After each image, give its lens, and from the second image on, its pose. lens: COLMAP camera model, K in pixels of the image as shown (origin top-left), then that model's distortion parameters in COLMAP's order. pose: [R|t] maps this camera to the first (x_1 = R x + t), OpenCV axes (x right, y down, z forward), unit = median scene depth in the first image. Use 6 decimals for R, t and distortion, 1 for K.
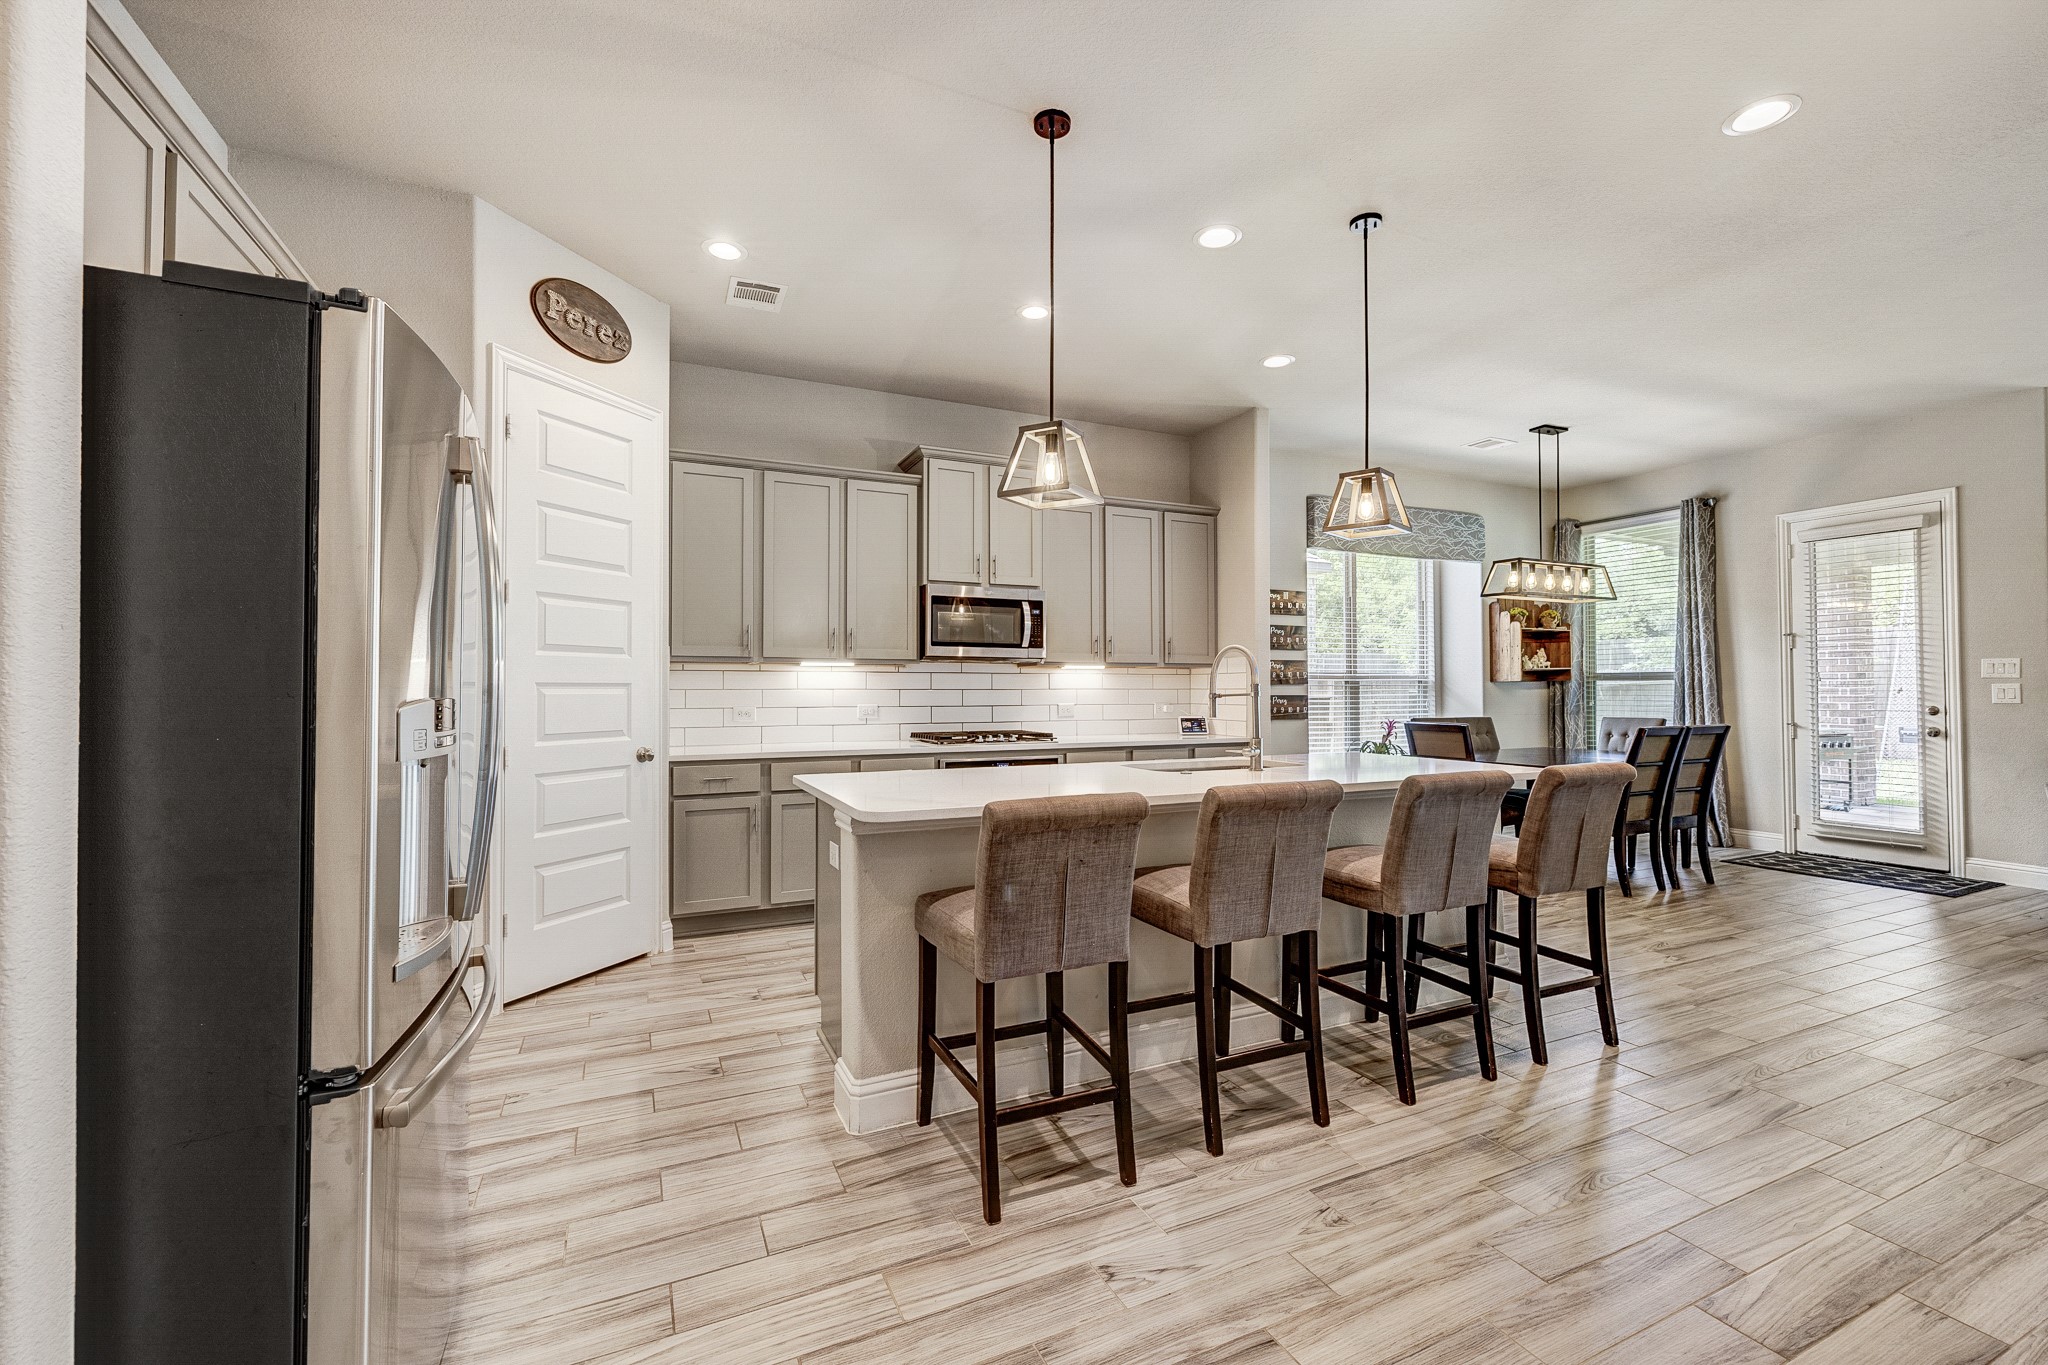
lens RADIAL K [[856.9, 0, 1028.9], [0, 856.9, 677.5], [0, 0, 1]] dist [-0.000199, 0.000019]
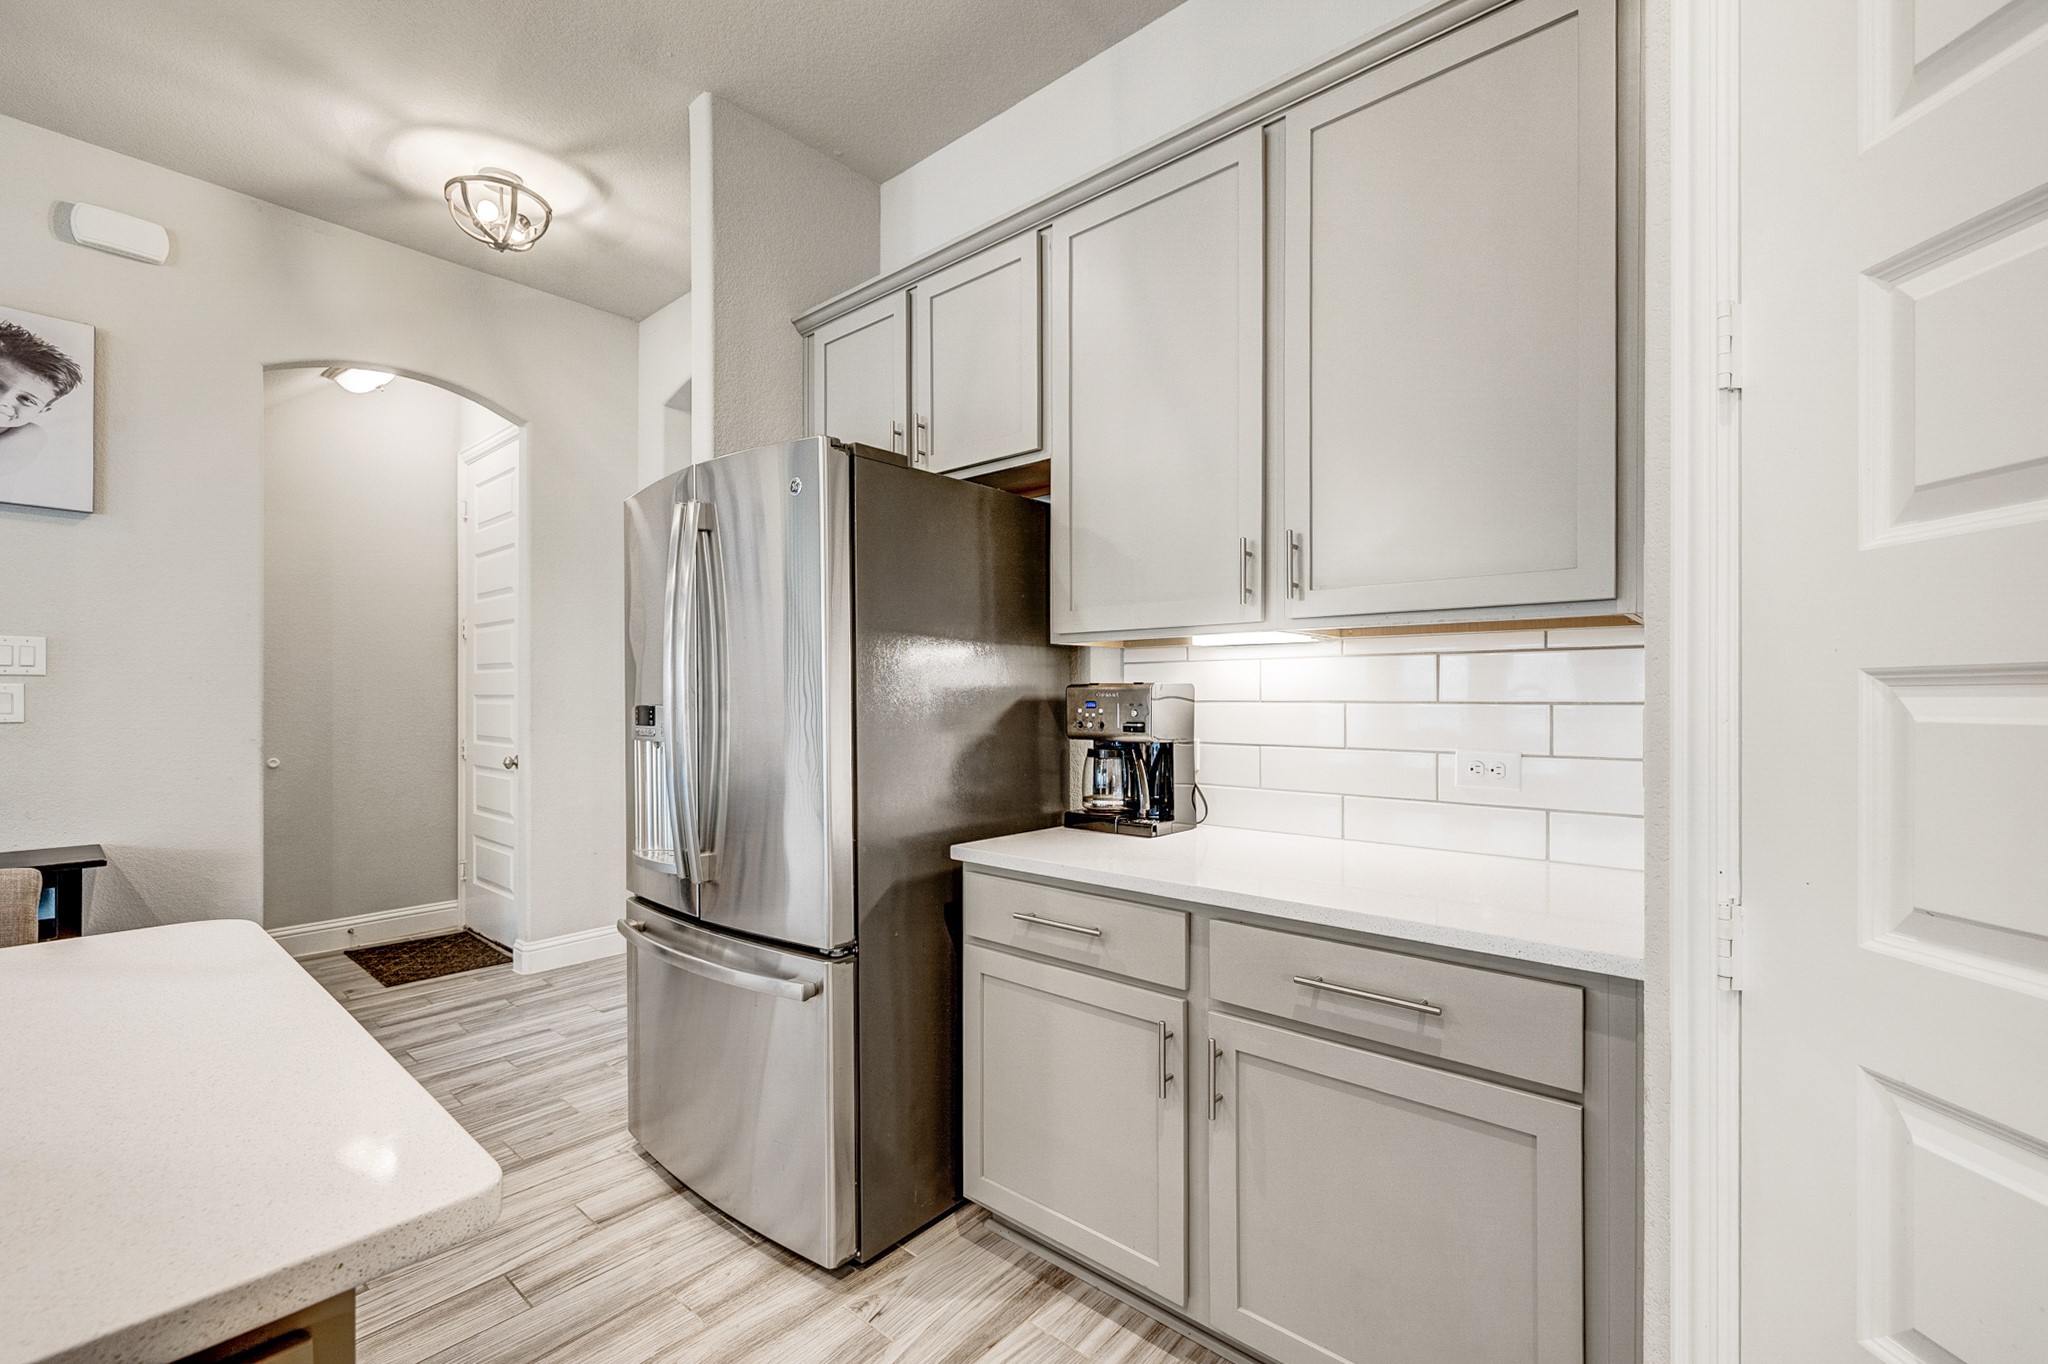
lens RADIAL K [[866.7, 0, 1033.8], [0, 866.7, 693.6], [0, 0, 1]] dist [-0.000095, 0.000308]
pose [[-0.913528, 0.000398, -0.406776, -0.238092], [0.007852, 0.999830, -0.016655, 0.012892], [0.406700, -0.018409, -0.913376, 0.946821]]
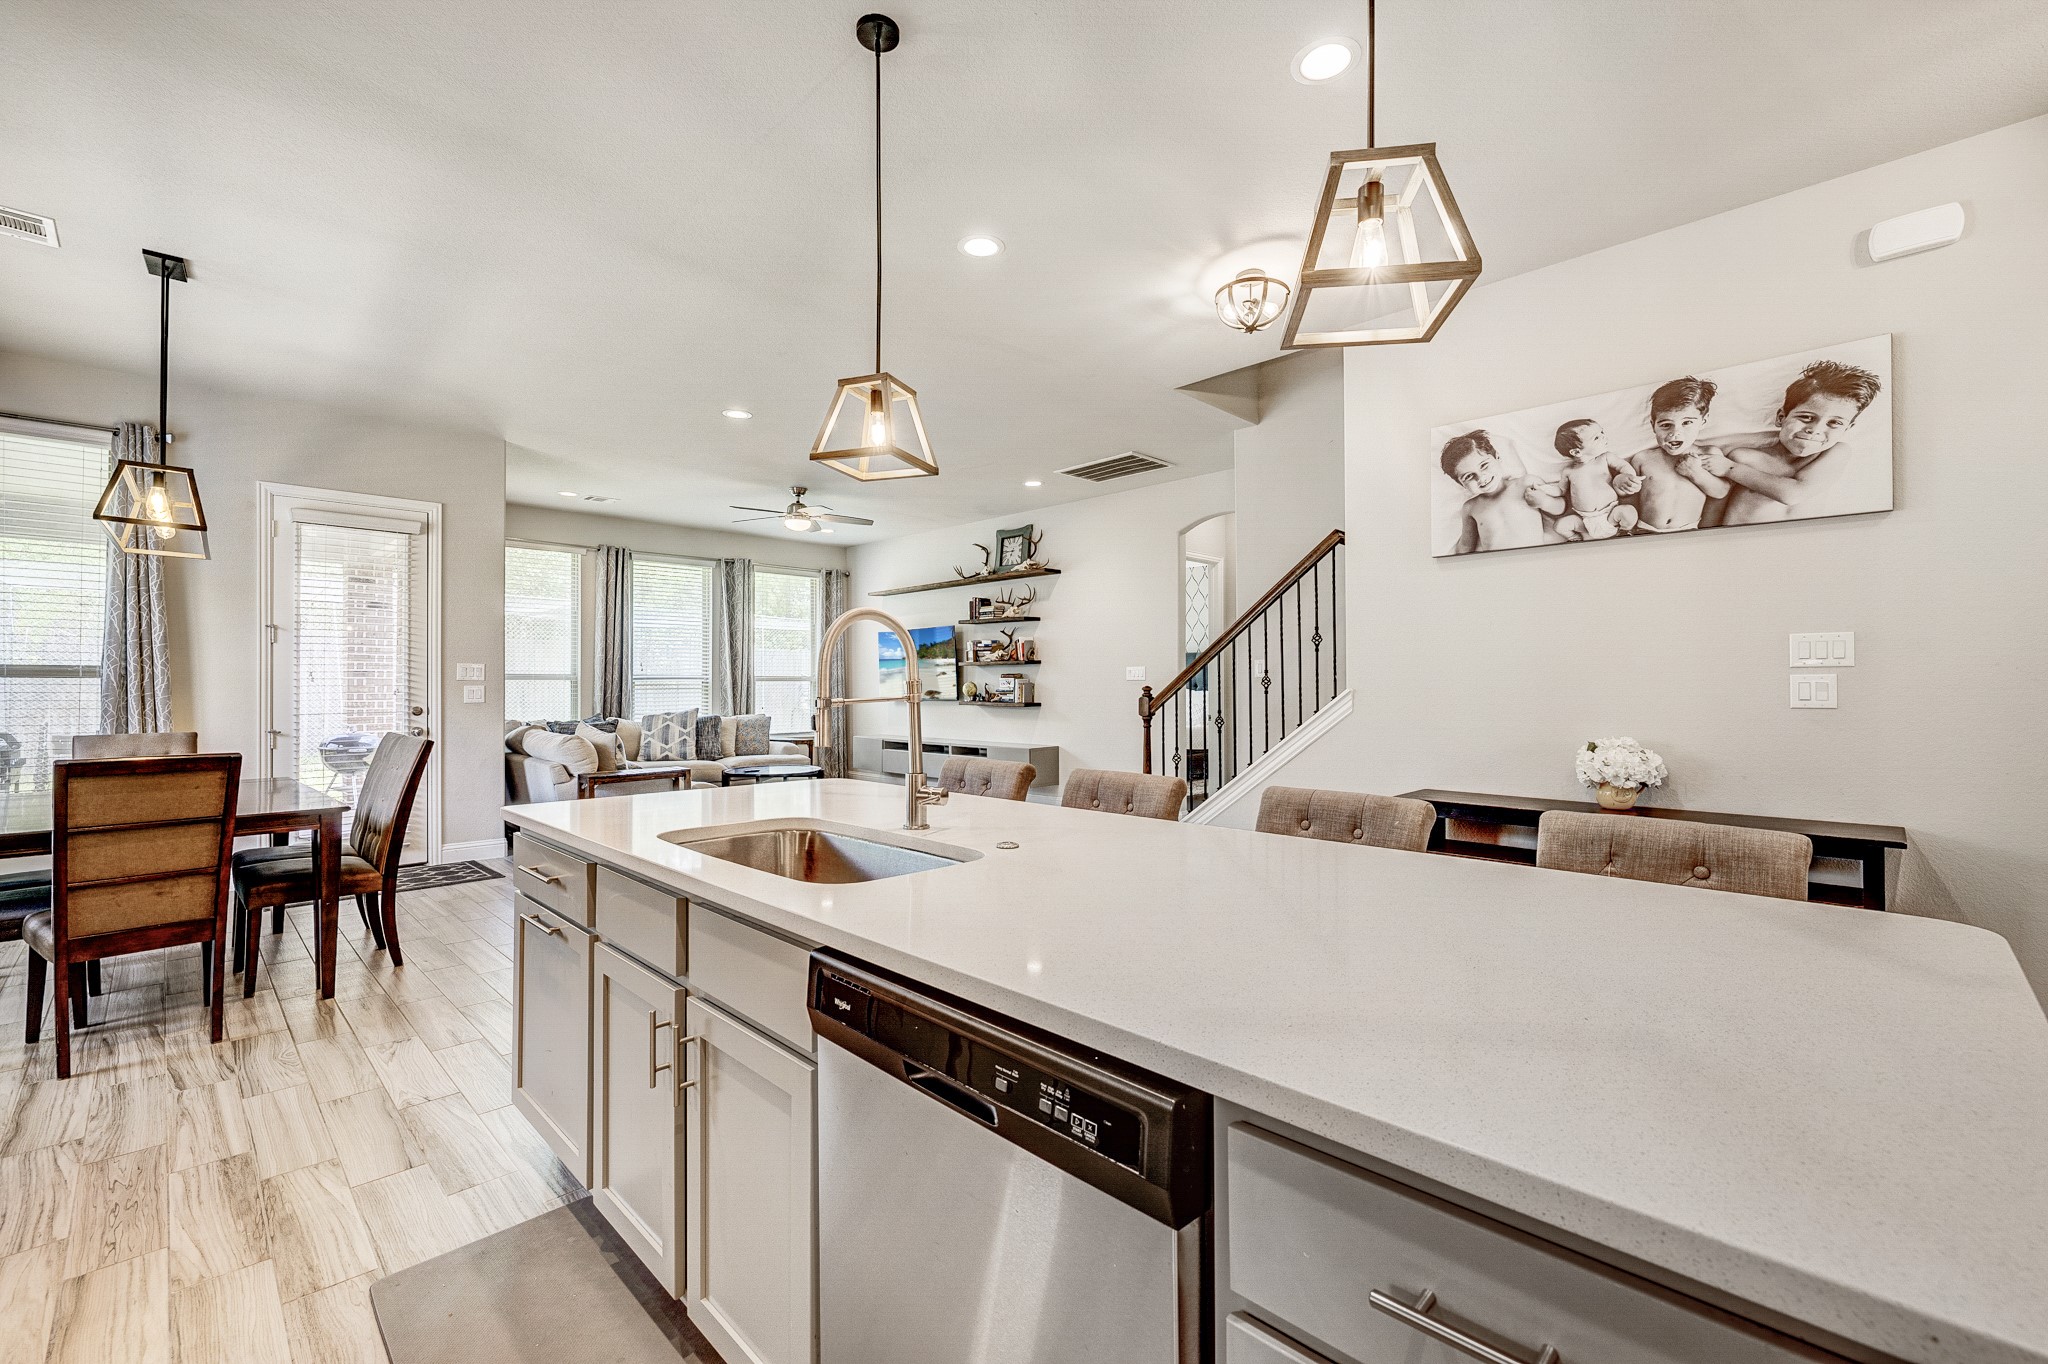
lens RADIAL K [[856.9, 0, 1028.9], [0, 856.9, 677.0], [0, 0, 1]] dist [-0.000199, 0.000019]
pose [[-0.345099, 0.014422, 0.938455, -0.259444], [-0.011173, 0.999748, -0.019473, 0.012877], [-0.938500, -0.017205, -0.344851, 0.935131]]
